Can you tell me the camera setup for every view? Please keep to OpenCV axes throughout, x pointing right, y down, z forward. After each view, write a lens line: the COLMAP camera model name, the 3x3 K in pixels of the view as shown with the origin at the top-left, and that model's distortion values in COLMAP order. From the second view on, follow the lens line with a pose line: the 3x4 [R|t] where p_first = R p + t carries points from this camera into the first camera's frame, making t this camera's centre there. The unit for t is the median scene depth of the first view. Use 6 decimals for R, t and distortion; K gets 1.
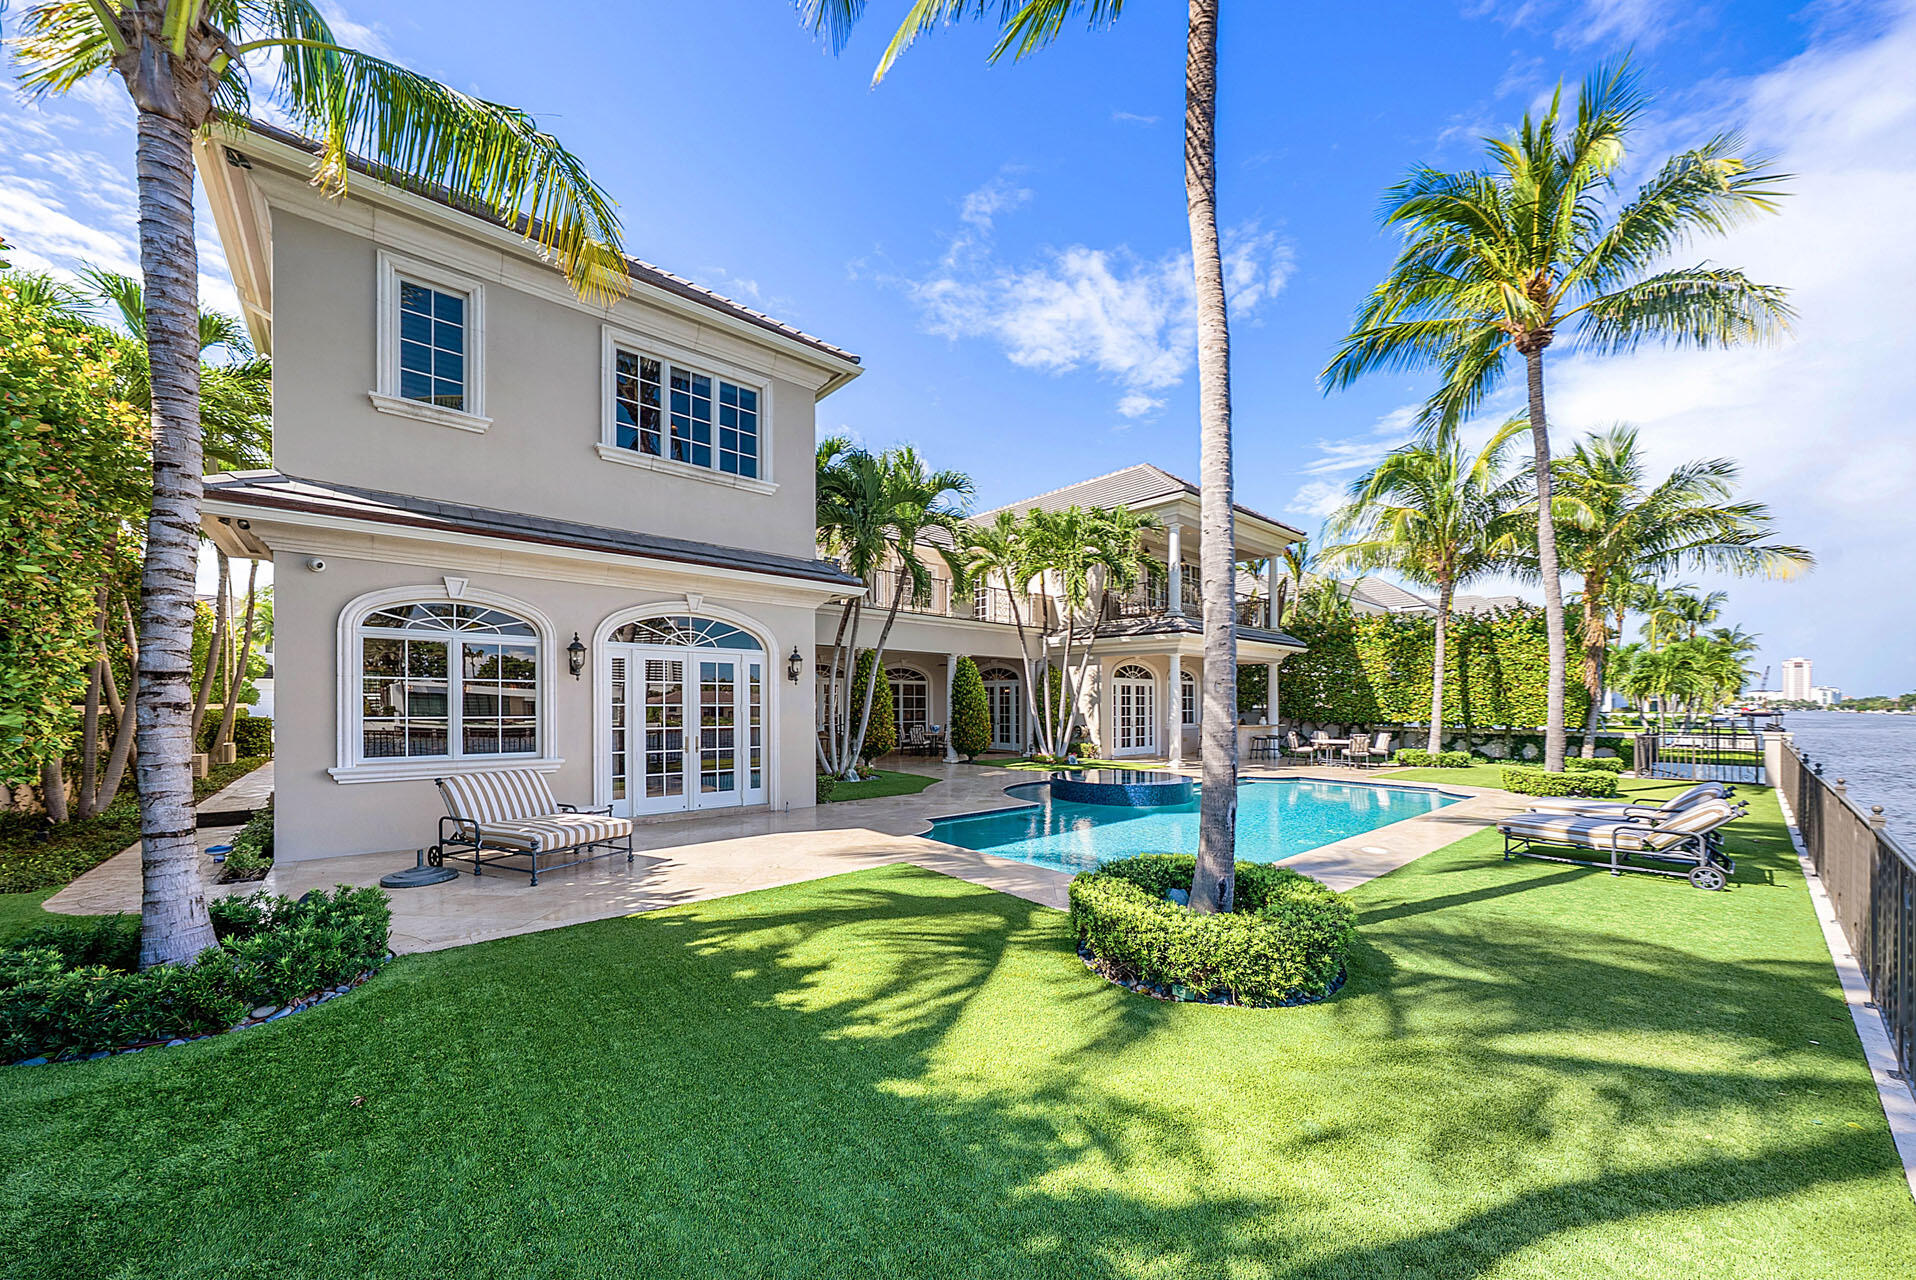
lens RADIAL K [[684.0, 0, 956.9], [0, 684.0, 705.6], [0, 0, 1]] dist [-0.000364, 0.000082]
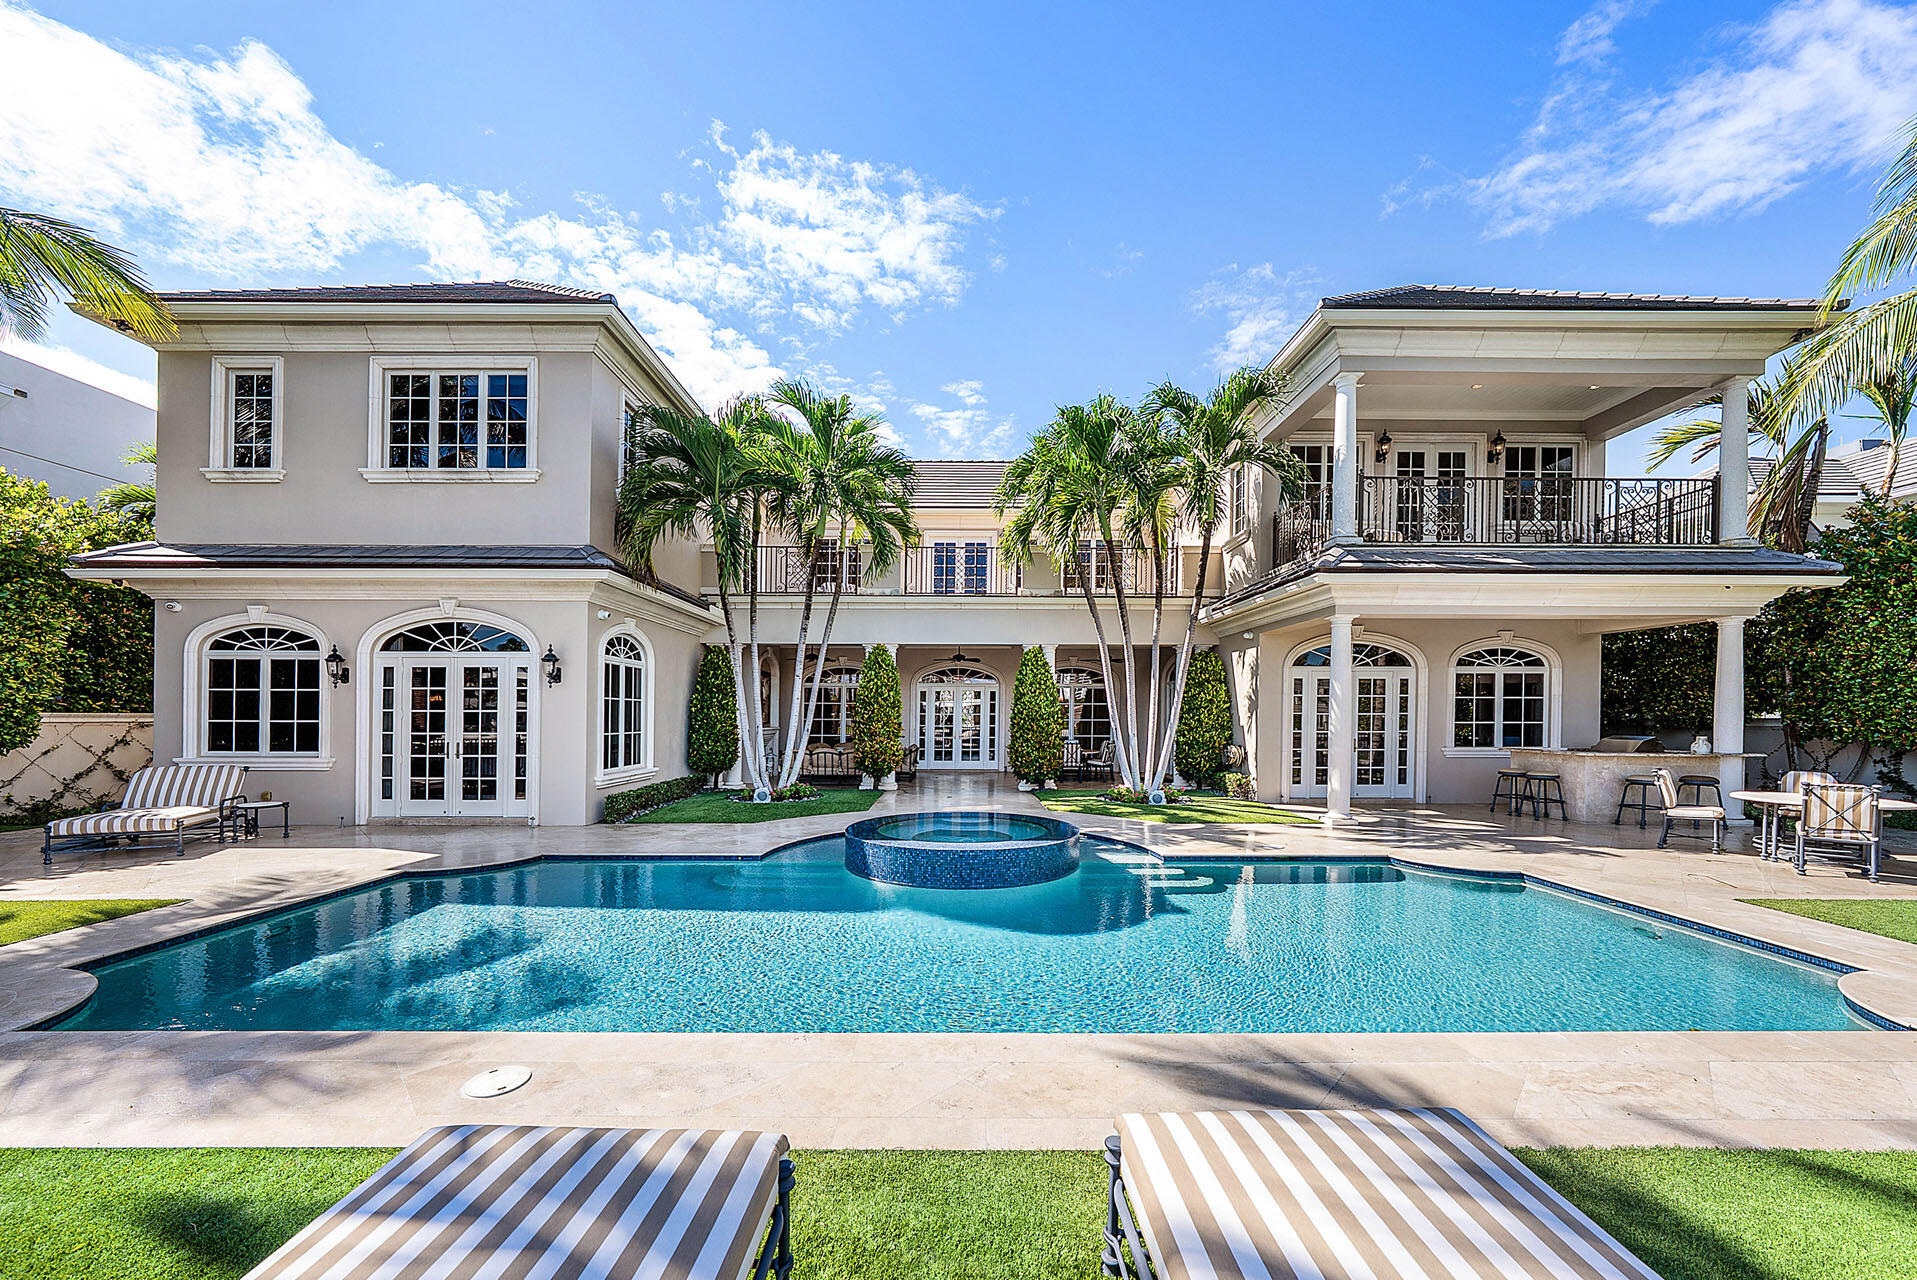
lens RADIAL K [[700.8, 0, 962.6], [0, 700.8, 712.2], [0, 0, 1]] dist [-0.005036, 0.000583]
pose [[0.757535, -0.003692, -0.652784, 0.802083], [-0.001078, 0.999976, -0.006907, 0.006752], [0.652793, 0.005936, 0.757513, 0.693146]]
